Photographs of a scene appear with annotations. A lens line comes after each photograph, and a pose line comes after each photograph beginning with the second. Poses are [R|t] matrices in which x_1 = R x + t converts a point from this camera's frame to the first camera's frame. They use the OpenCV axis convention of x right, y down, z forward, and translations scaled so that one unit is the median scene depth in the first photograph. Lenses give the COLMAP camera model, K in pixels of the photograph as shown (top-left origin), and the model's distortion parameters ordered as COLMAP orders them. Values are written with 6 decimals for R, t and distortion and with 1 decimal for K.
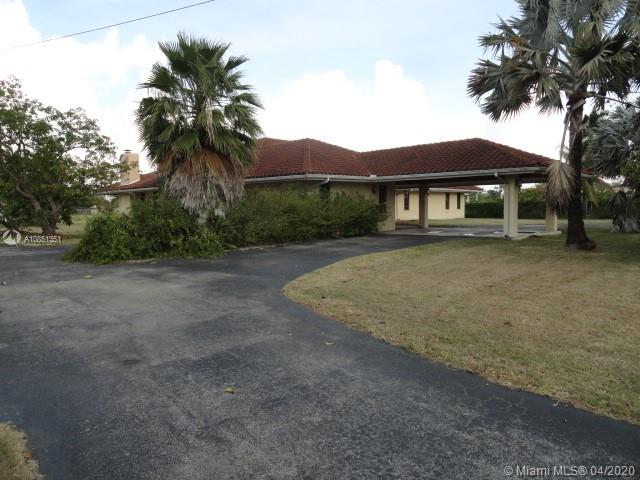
lens RADIAL K [[437.2, 0, 320.0], [0, 437.2, 240.0], [0, 0, 1]] dist [0.002786, -0.006181]
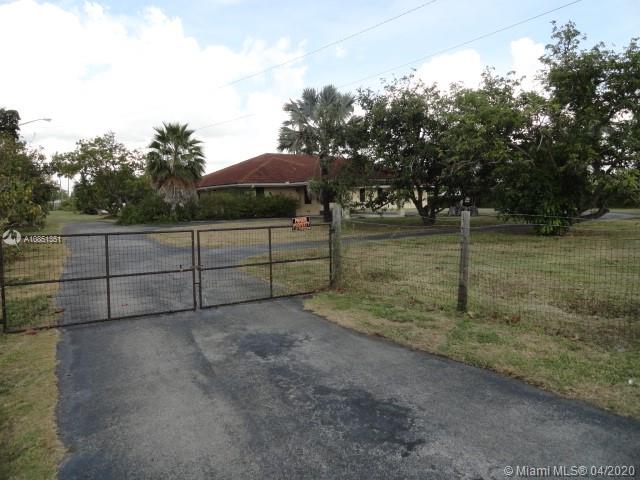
lens RADIAL K [[437.2, 0, 320.0], [0, 437.2, 240.0], [0, 0, 1]] dist [0.002786, -0.006181]
pose [[0.971806, 0.015059, -0.235301, 0.905312], [-0.010205, 0.999710, 0.021832, 0.055007], [0.235561, -0.018815, 0.971677, -0.892201]]
